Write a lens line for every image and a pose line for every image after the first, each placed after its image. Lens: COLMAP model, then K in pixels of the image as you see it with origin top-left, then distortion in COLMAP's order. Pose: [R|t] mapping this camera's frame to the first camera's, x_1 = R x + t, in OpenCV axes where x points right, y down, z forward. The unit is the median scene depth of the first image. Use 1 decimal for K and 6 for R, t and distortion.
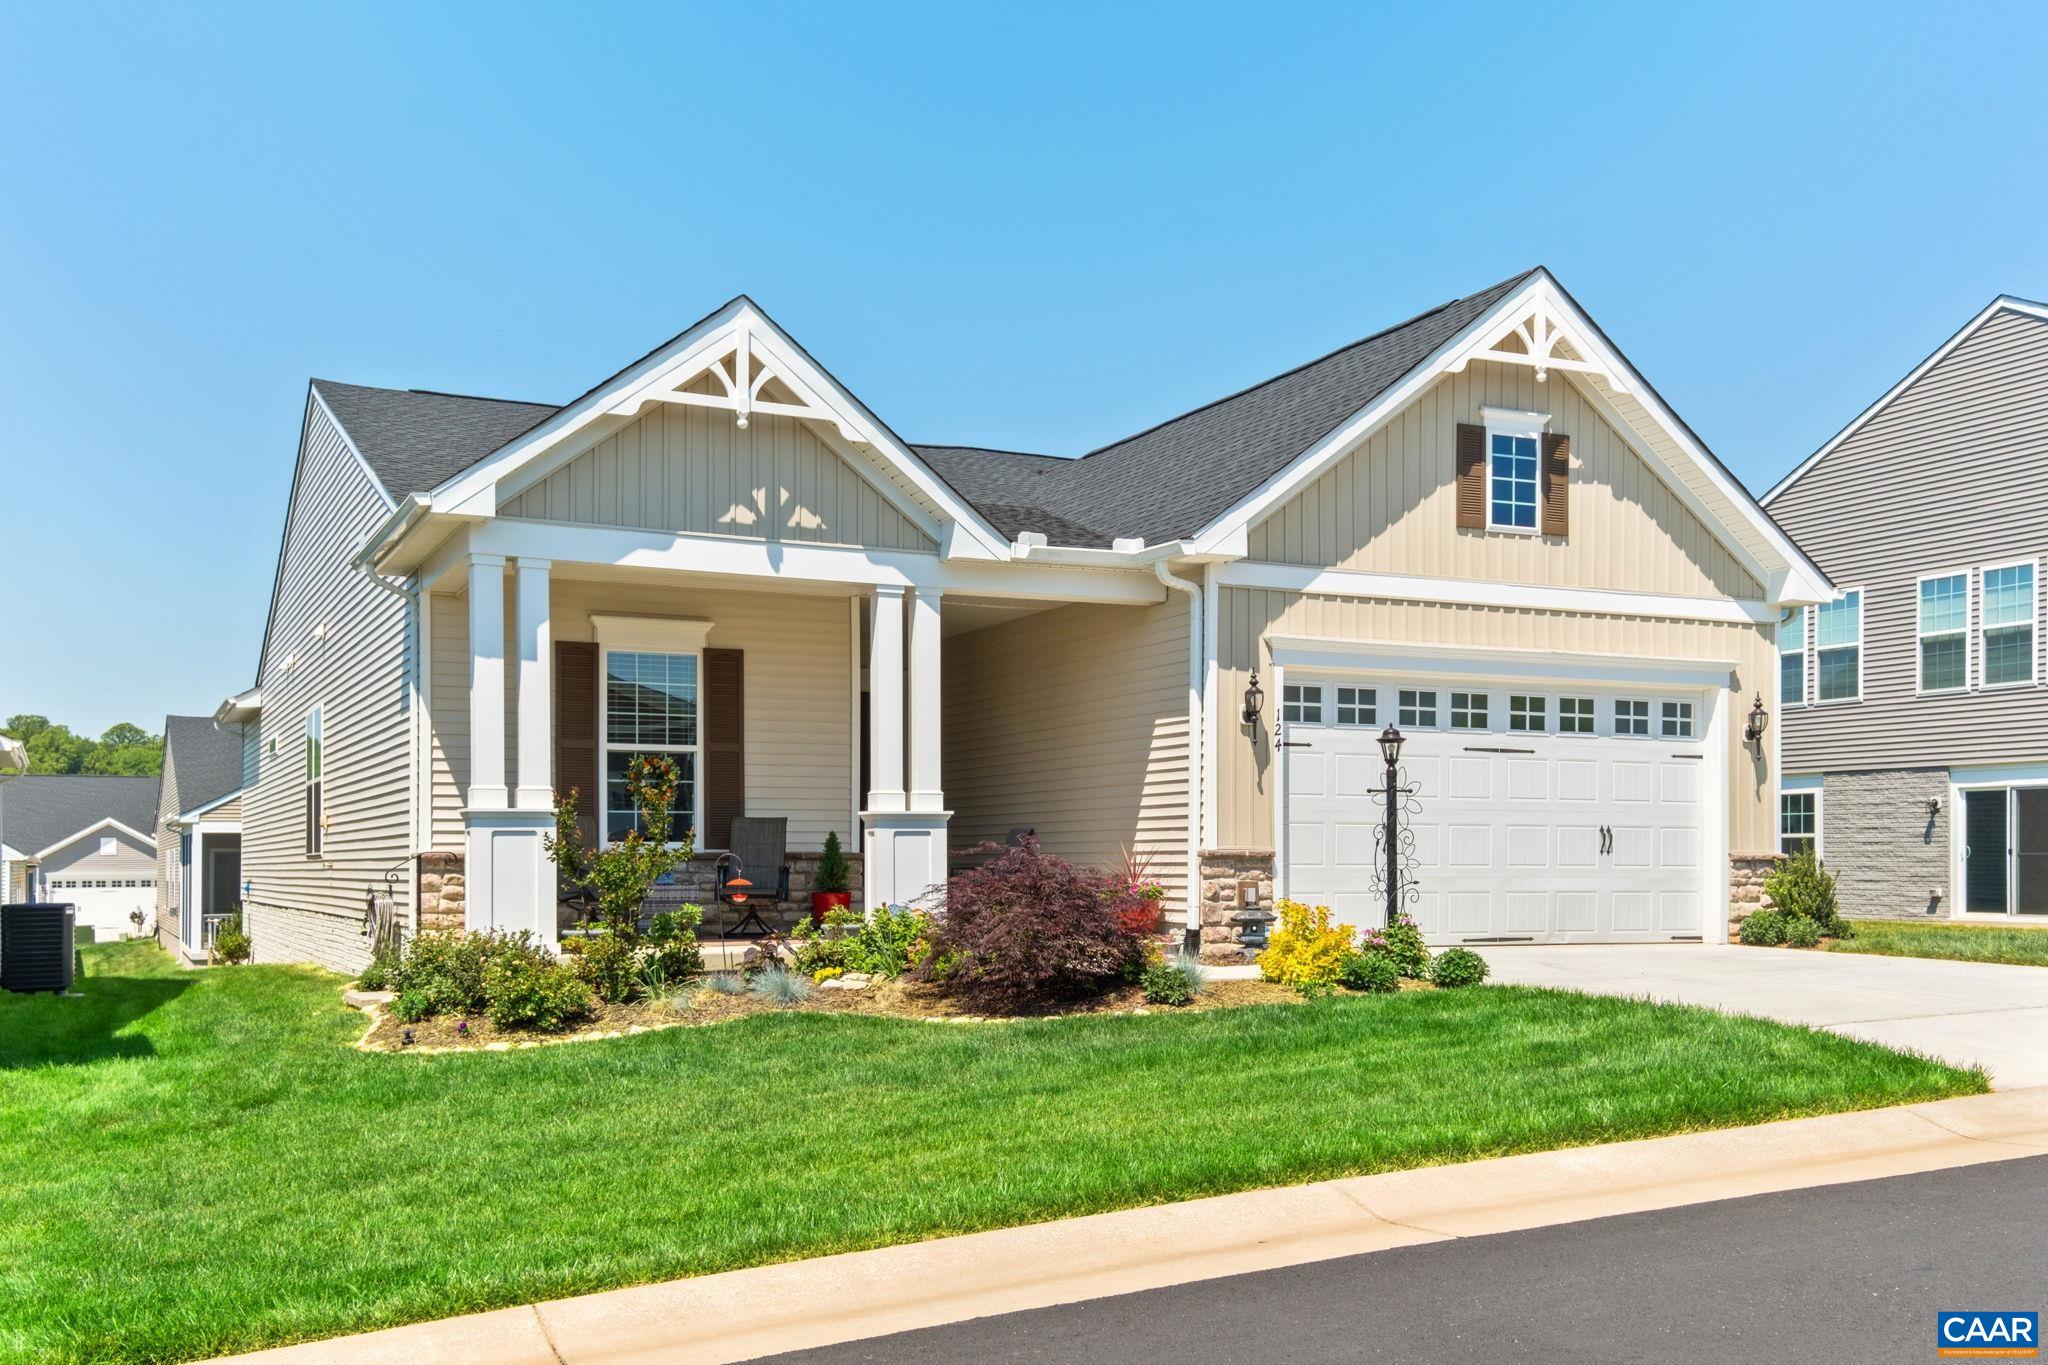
lens RADIAL K [[1869.8, 0, 1001.1], [0, 1869.8, 810.6], [0, 0, 1]] dist [0.091648, 0.000550]
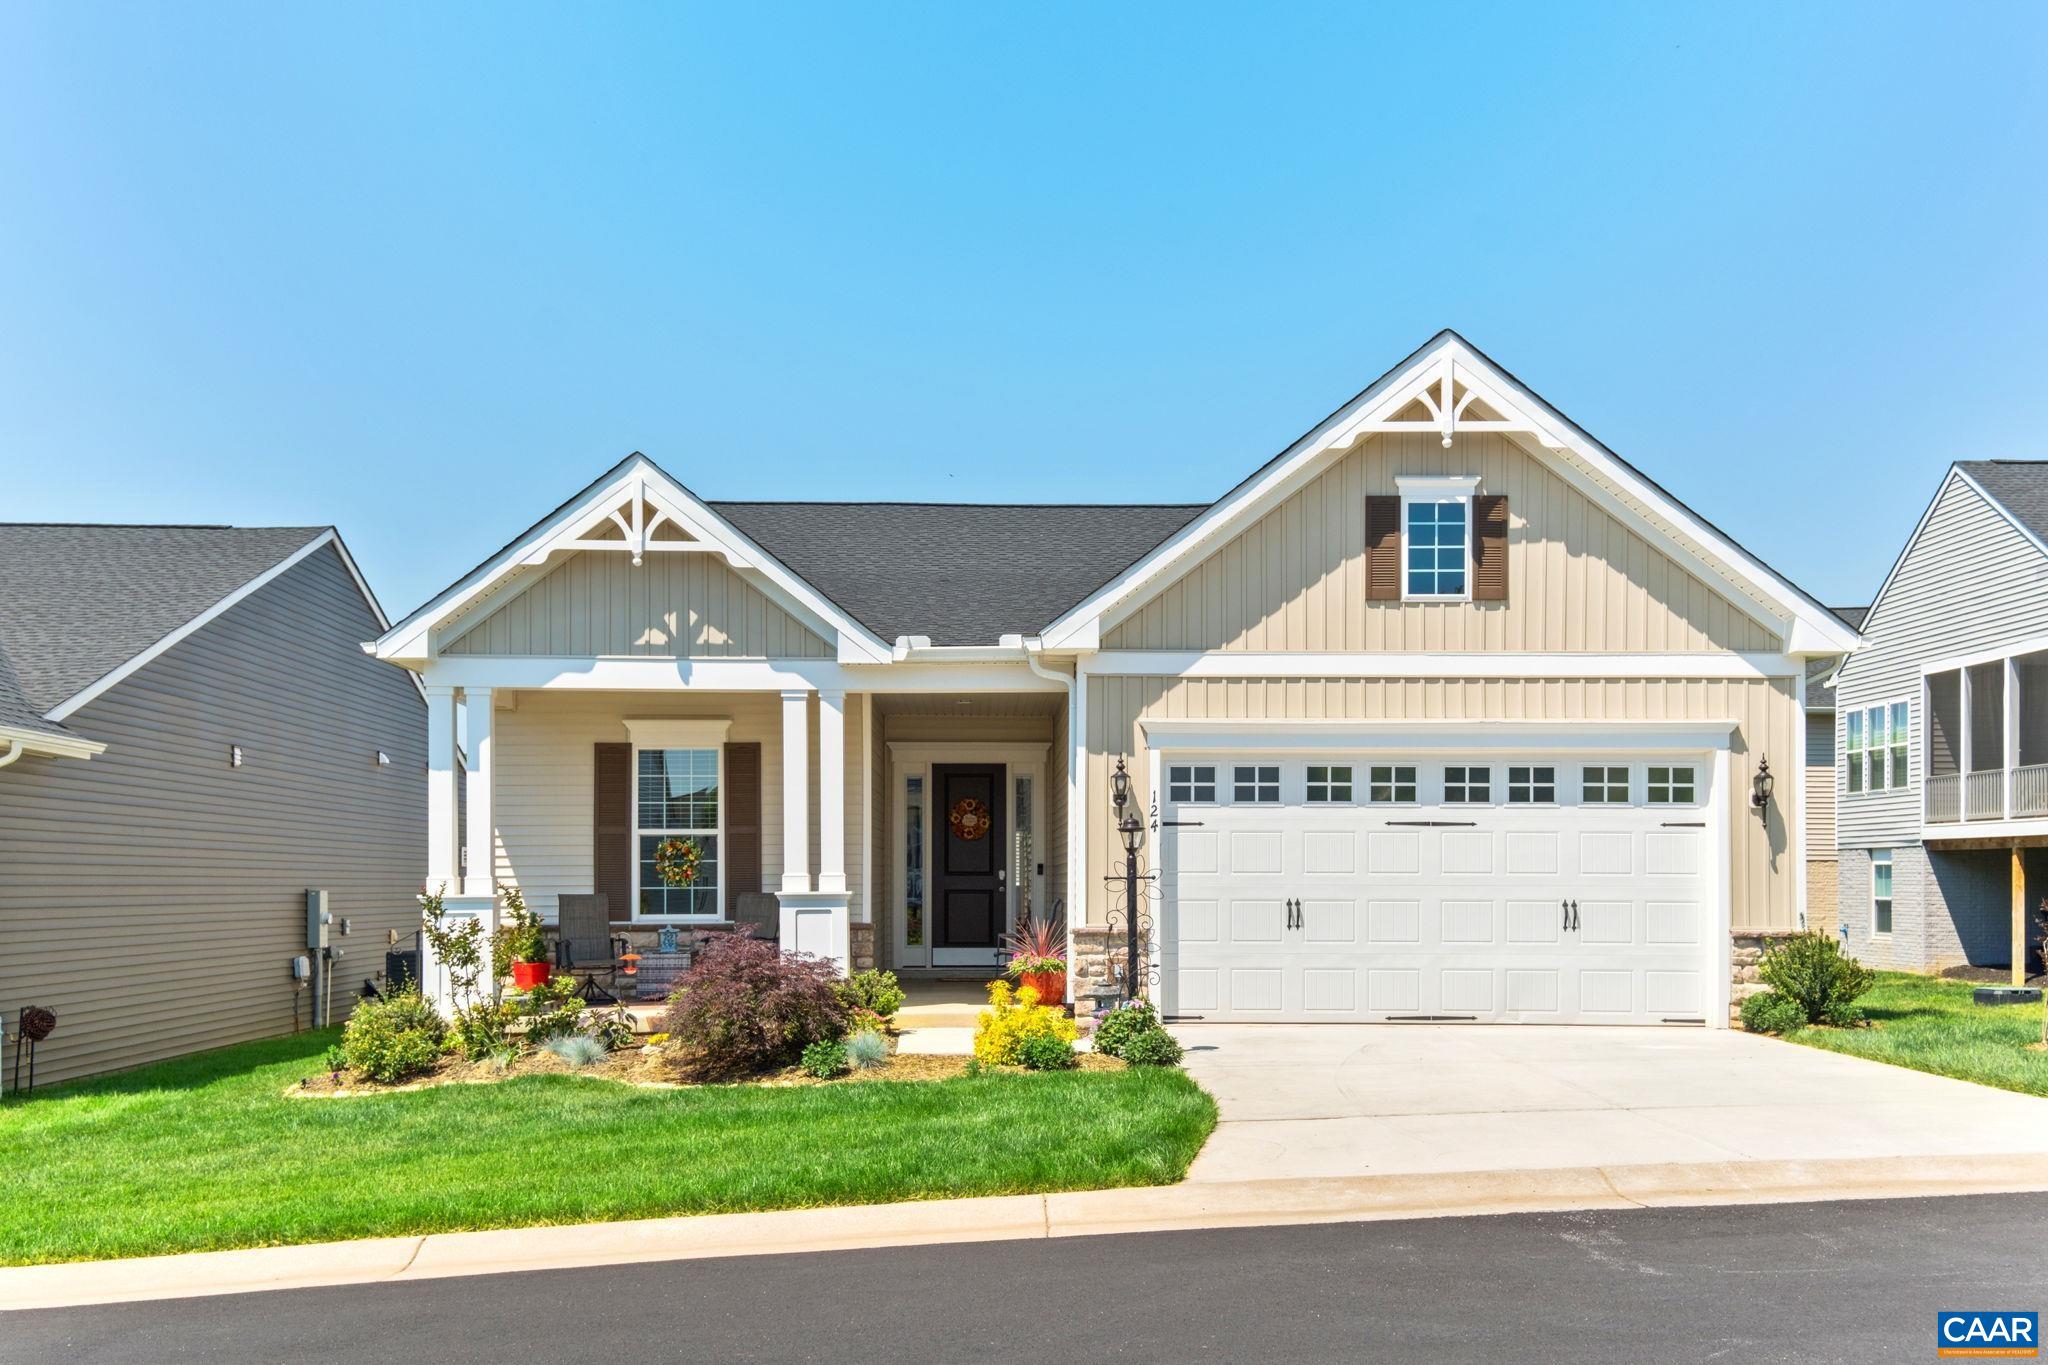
lens RADIAL K [[1869.8, 0, 1001.1], [0, 1869.8, 810.6], [0, 0, 1]] dist [0.091648, 0.000550]
pose [[0.919102, -0.016316, -0.393682, 0.452199], [0.011349, 0.999824, -0.014942, -0.027339], [0.393857, 0.009265, 0.919125, 0.017922]]
